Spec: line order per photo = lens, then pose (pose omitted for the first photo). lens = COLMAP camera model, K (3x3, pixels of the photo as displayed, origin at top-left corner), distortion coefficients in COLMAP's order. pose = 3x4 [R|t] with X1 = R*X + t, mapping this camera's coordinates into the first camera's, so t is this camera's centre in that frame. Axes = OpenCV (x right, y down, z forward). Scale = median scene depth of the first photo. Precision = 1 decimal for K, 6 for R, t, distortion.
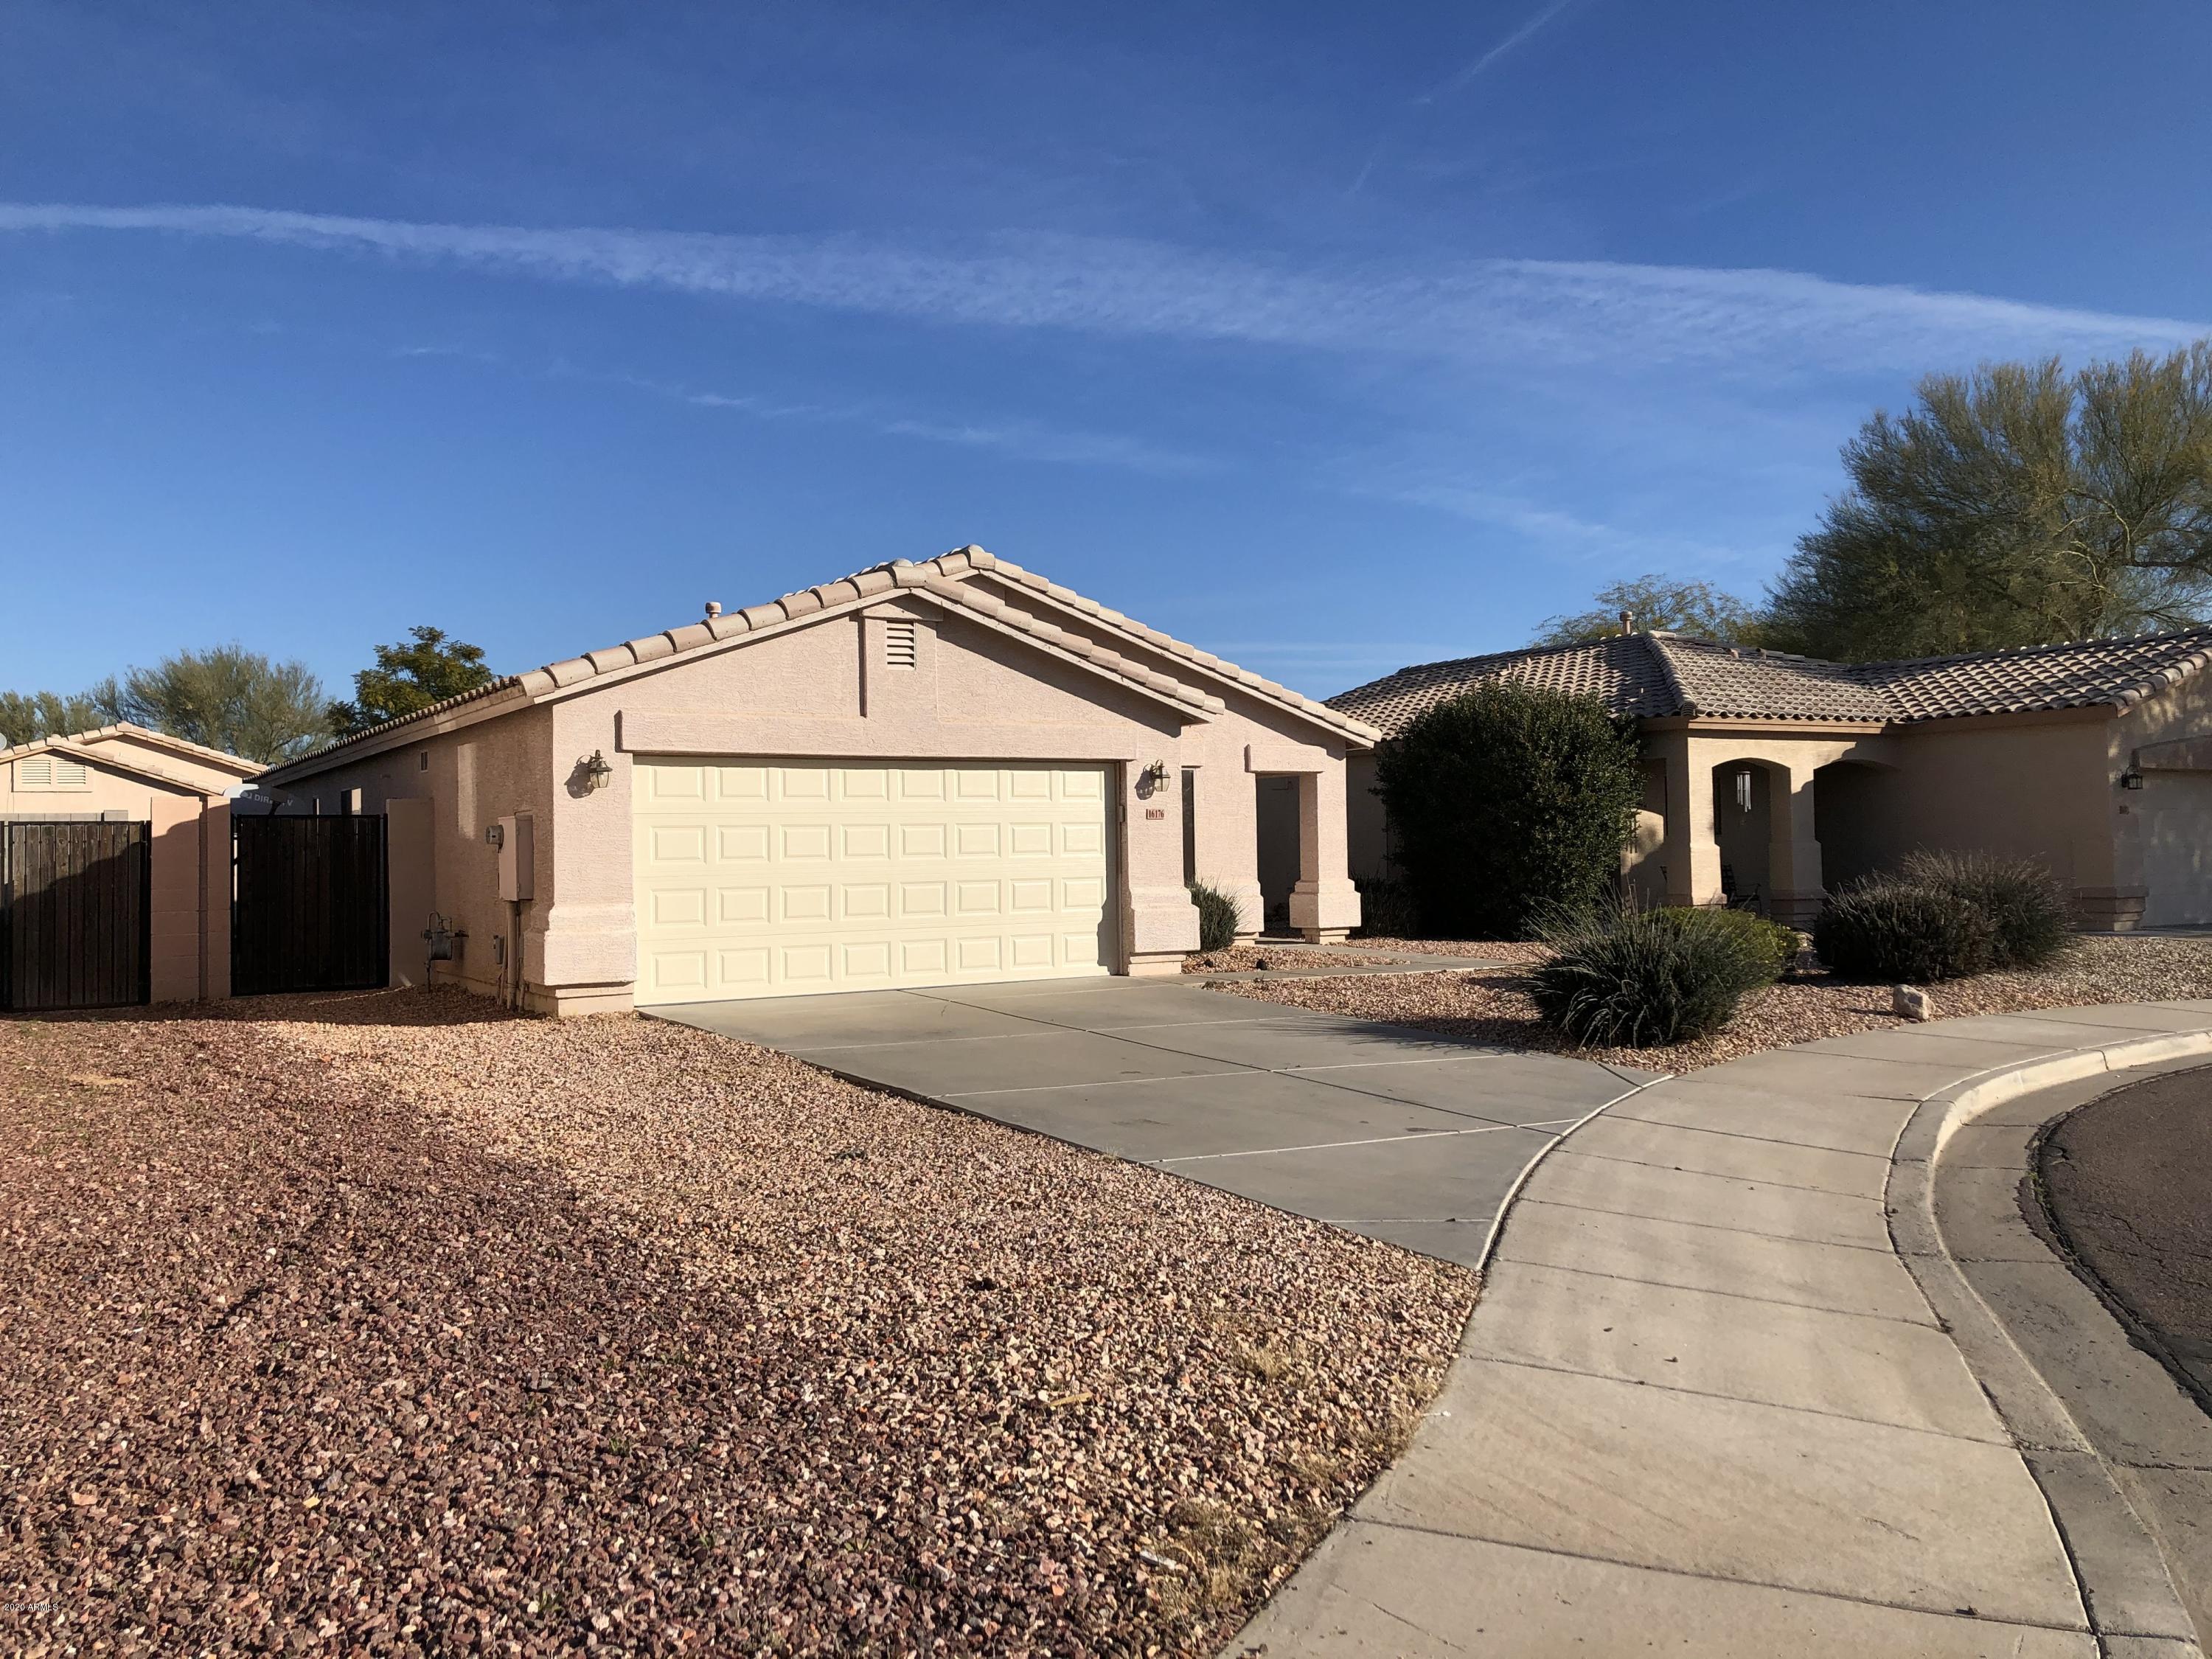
lens RADIAL K [[1792.2, 0, 1106.0], [0, 1792.2, 829.5], [0, 0, 1]] dist [0.010002, 0.014624]
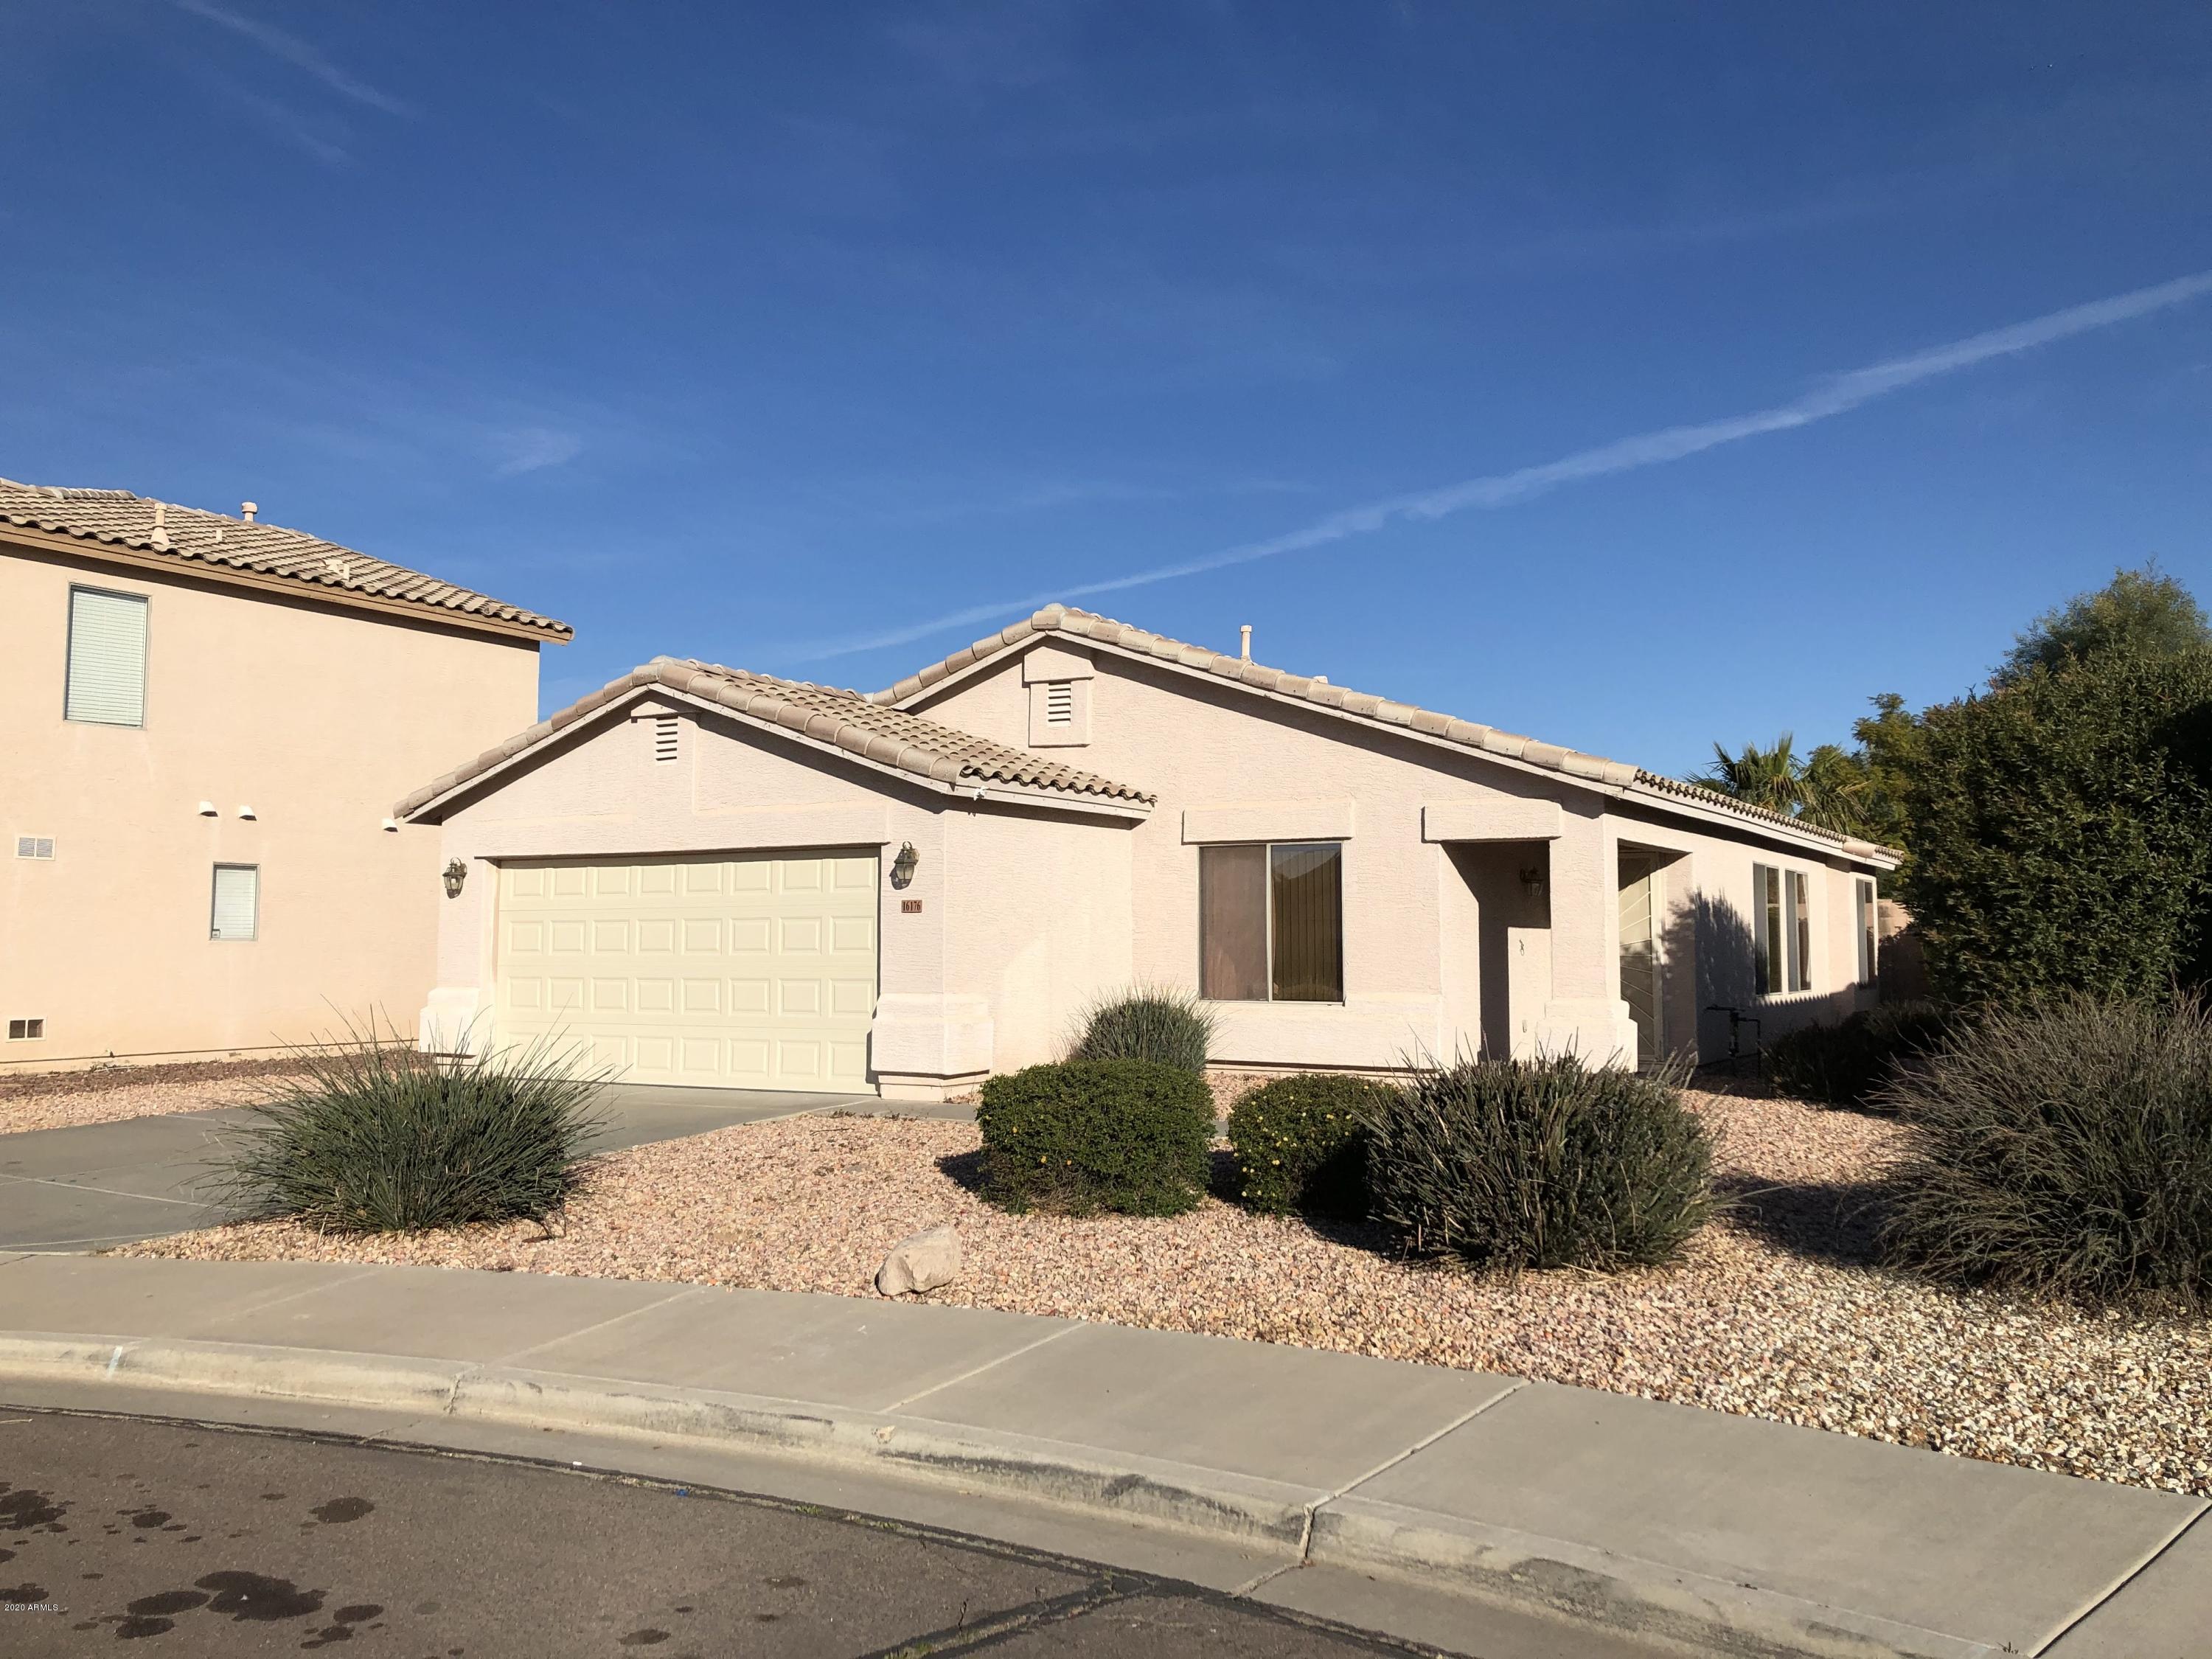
lens RADIAL K [[1836.3, 0, 1100.0], [0, 1836.3, 792.2], [0, 0, 1]] dist [0.021187, 0.000190]
pose [[0.465566, -0.058034, -0.883108, 0.646166], [0.002525, 0.997931, -0.064248, -0.005096], [0.885010, 0.027682, 0.464749, 0.525987]]
